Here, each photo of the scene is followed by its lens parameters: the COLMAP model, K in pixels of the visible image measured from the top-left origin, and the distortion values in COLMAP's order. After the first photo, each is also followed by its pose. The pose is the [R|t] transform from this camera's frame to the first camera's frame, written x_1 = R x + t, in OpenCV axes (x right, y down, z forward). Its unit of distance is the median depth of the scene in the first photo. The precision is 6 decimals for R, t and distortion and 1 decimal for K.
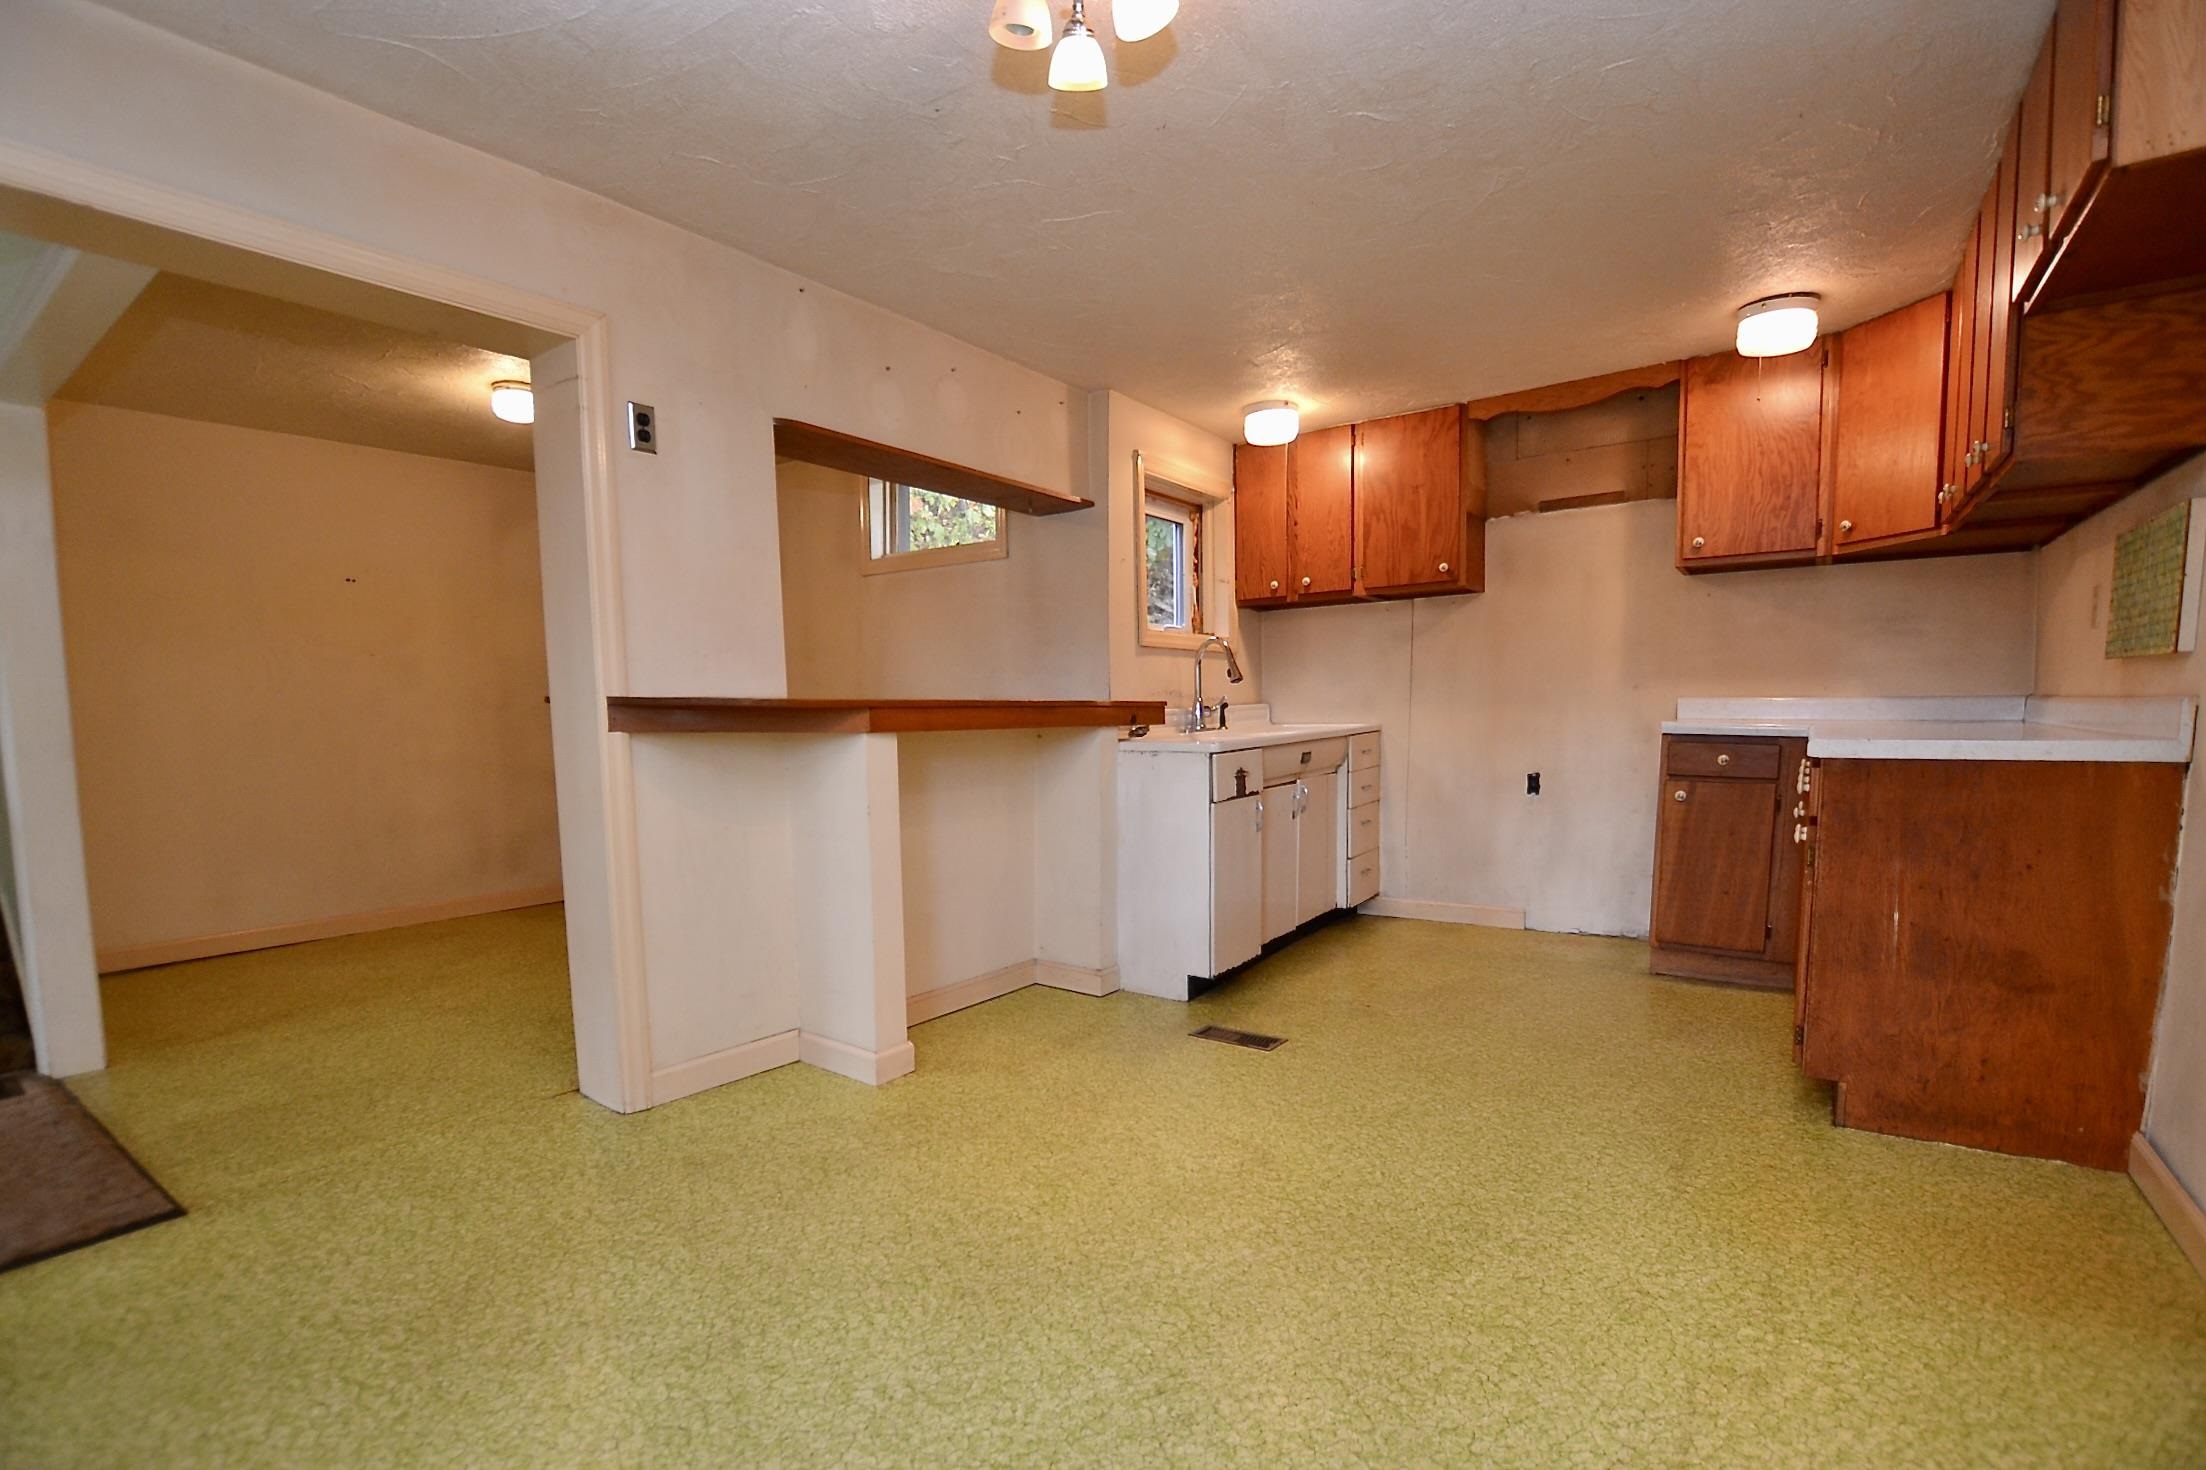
lens RADIAL K [[1029.0, 0, 1067.2], [0, 1029.0, 810.8], [0, 0, 1]] dist [-0.038153, 0.005703]
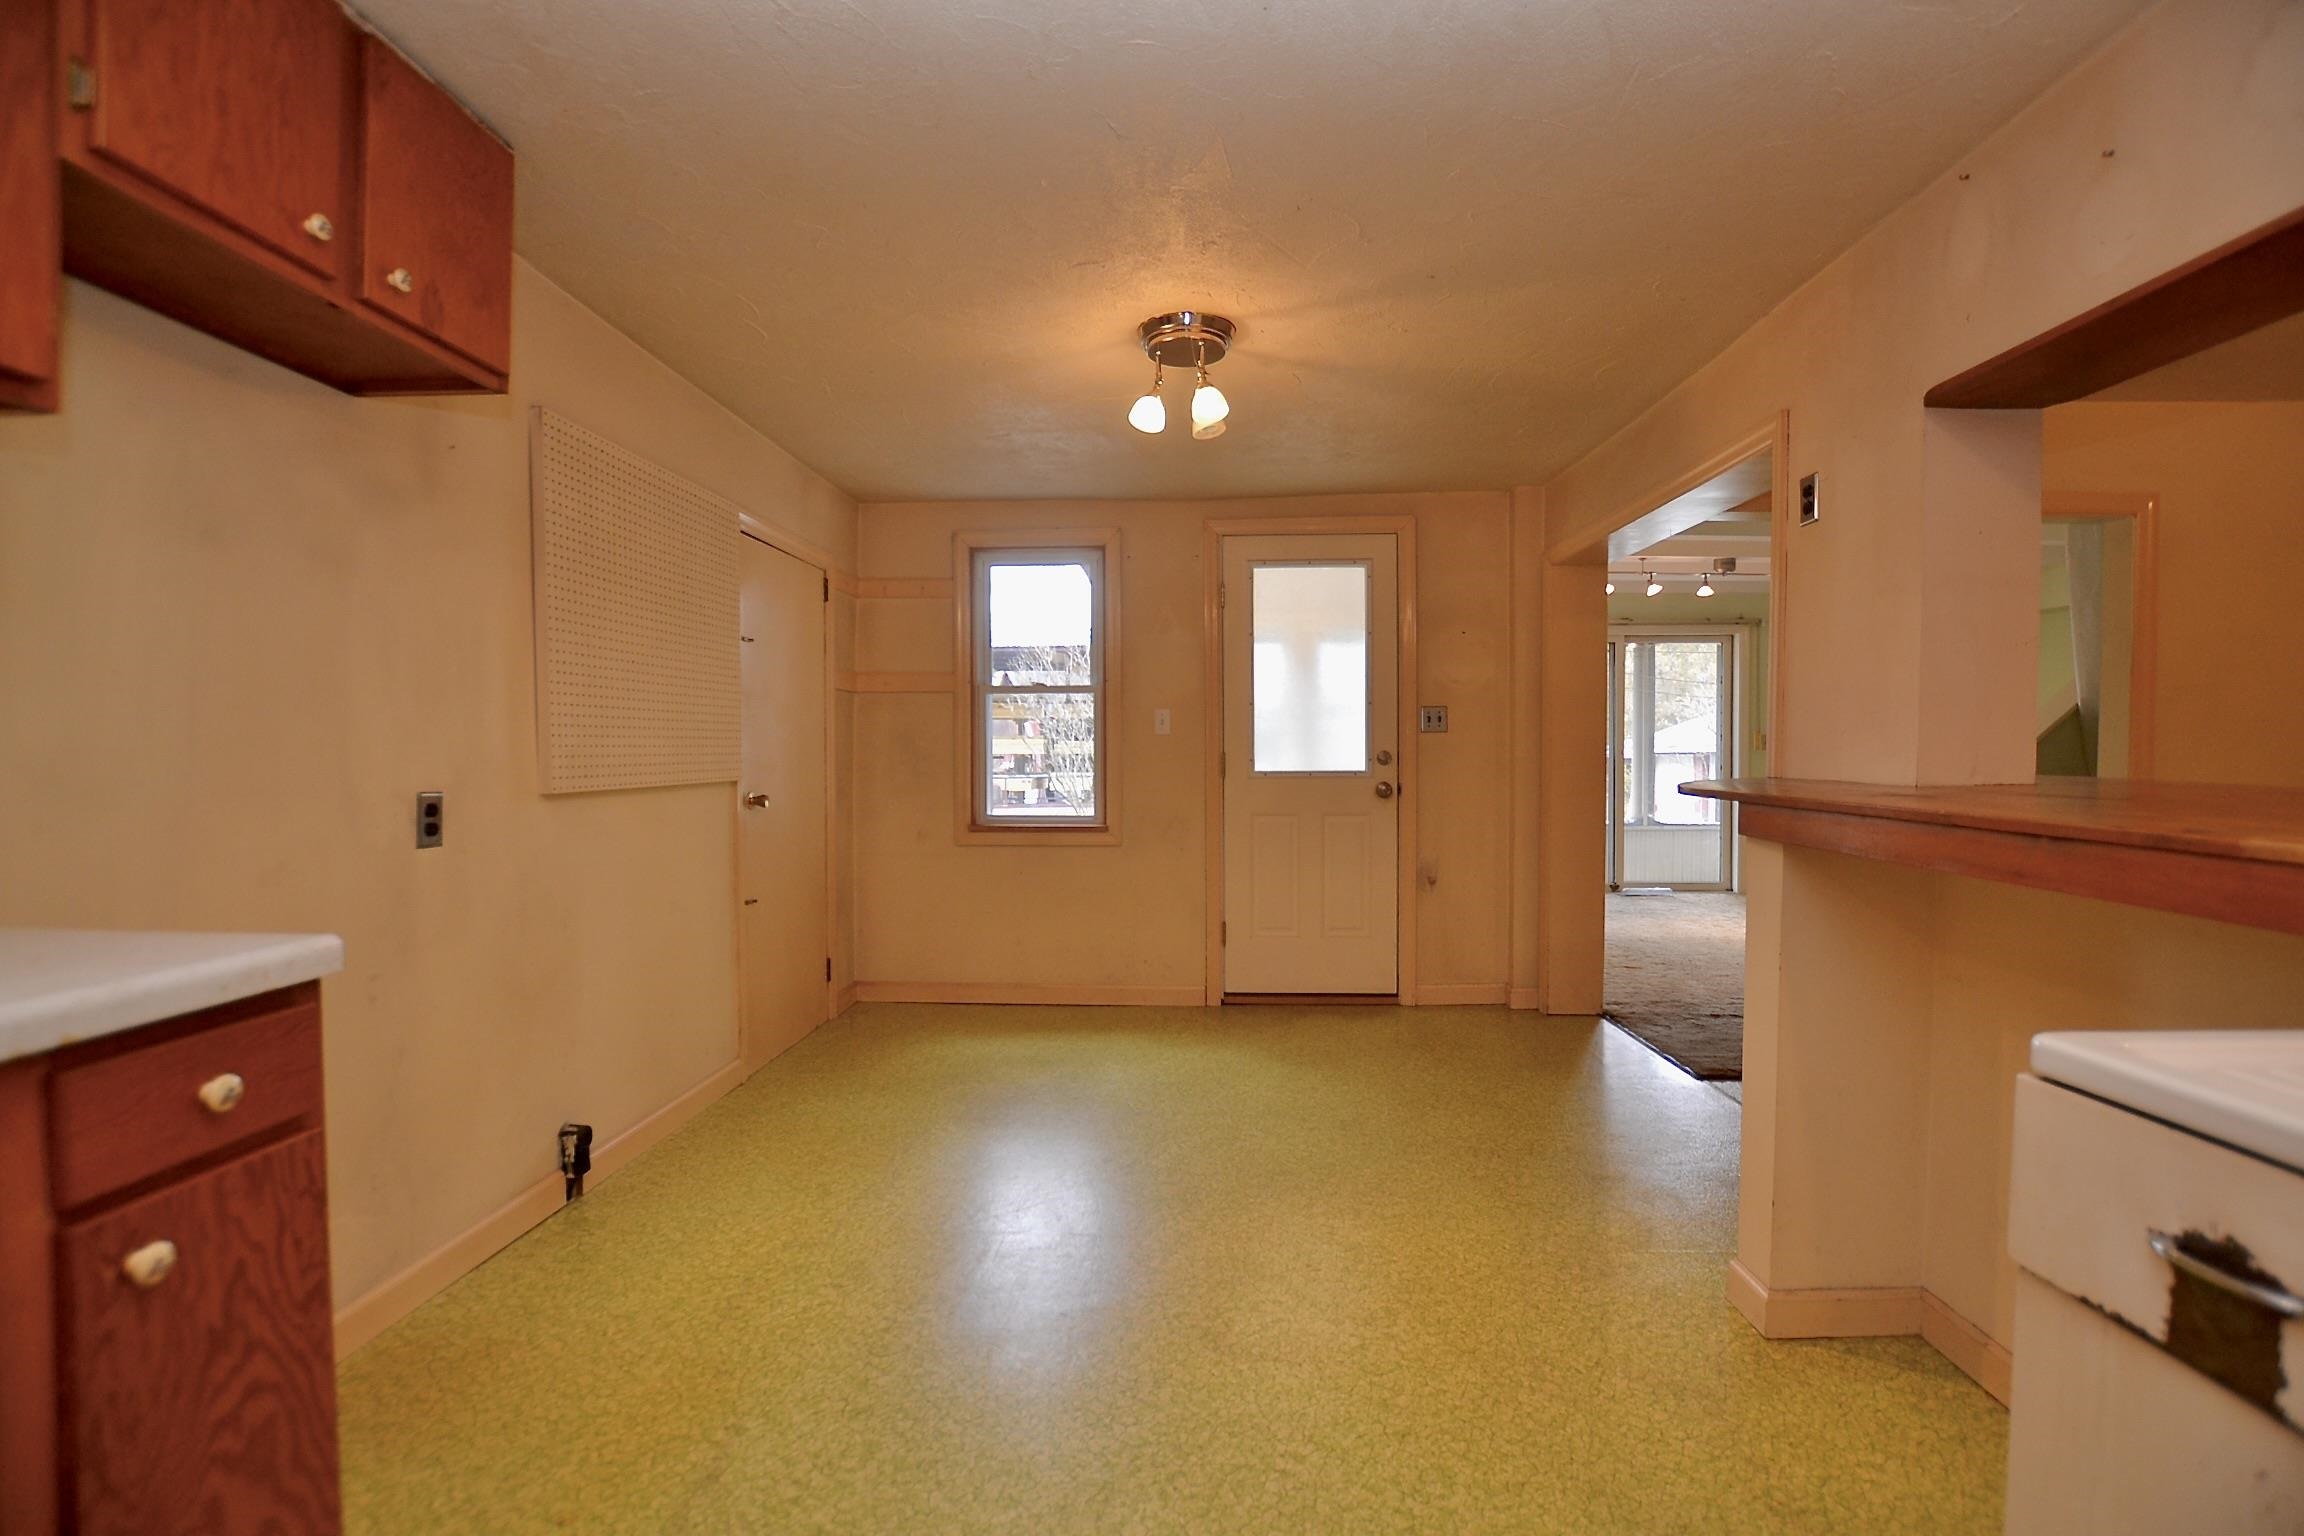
lens RADIAL K [[1028.6, 0, 1153.2], [0, 1028.6, 774.4], [0, 0, 1]] dist [-0.045005, 0.009863]
pose [[-0.834387, 0.028411, -0.550446, 0.450741], [-0.043244, 0.992218, 0.116764, -0.146541], [0.549480, 0.121230, -0.826665, 1.062664]]
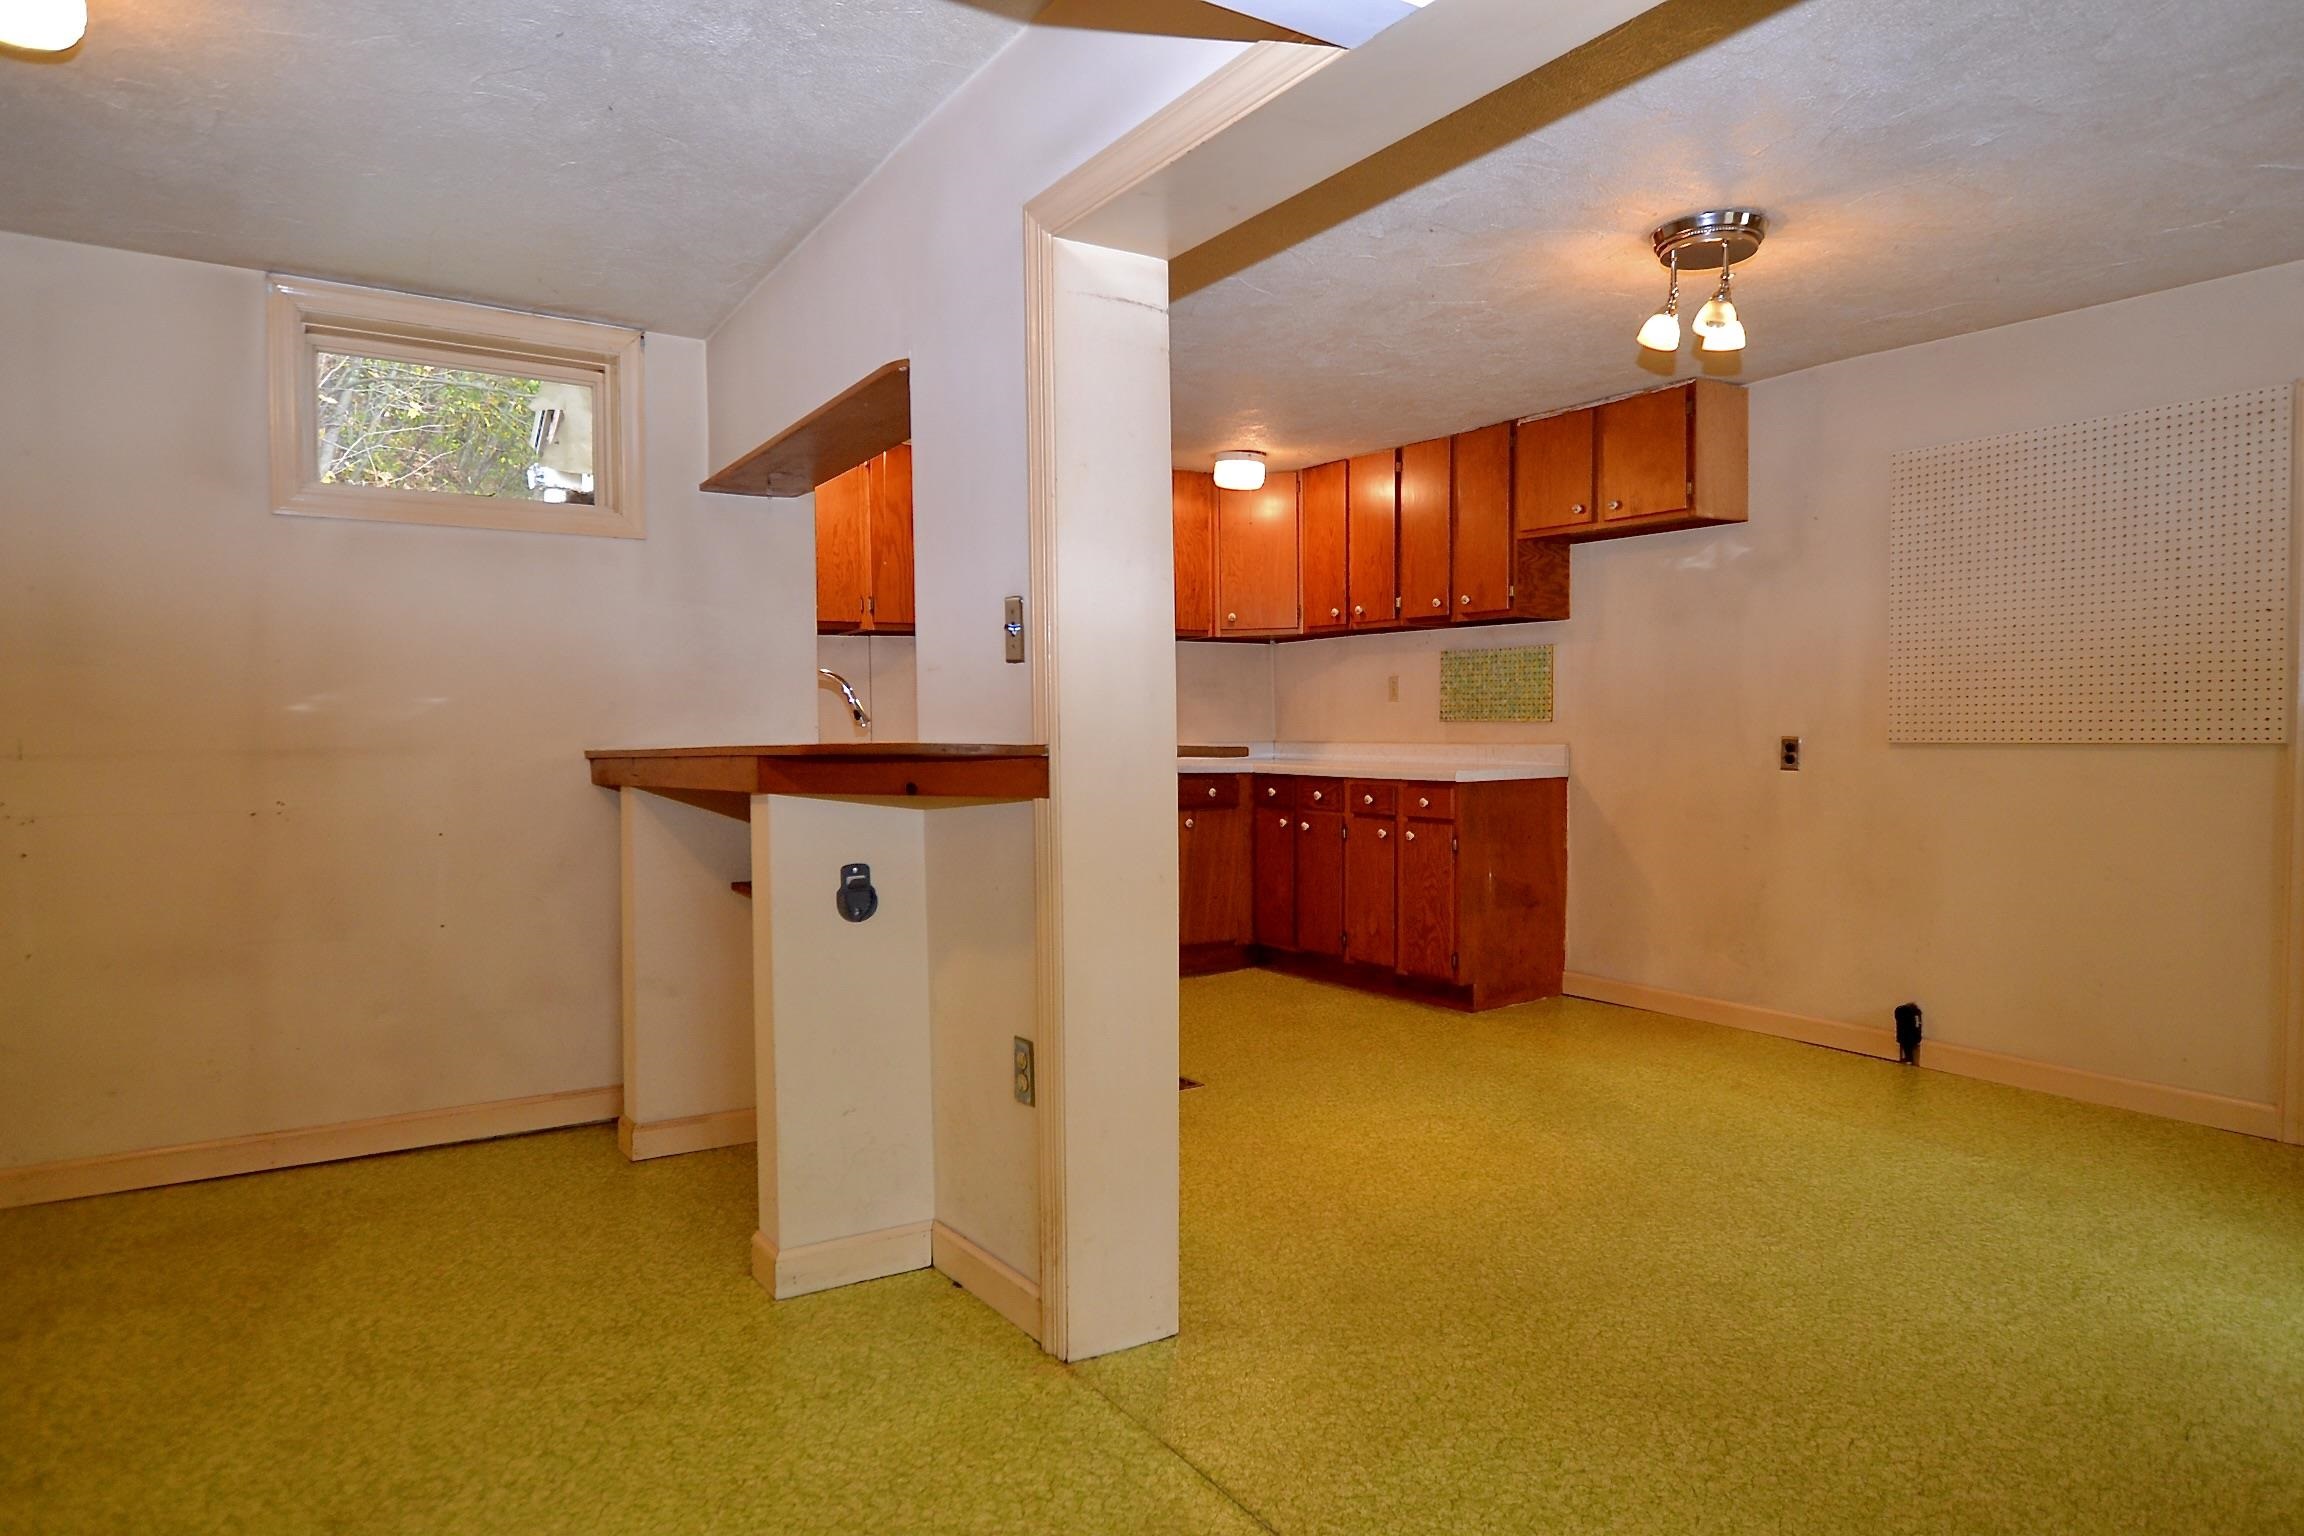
lens RADIAL K [[1358.8, 0, 1152.0], [0, 1358.8, 768.0], [0, 0, 1]] dist [-0.012669, -0.001028]
pose [[0.337337, -0.015107, 0.941263, -0.963429], [0.097480, 0.995057, -0.018965, -0.054327], [-0.936323, 0.098152, 0.337142, 0.483799]]
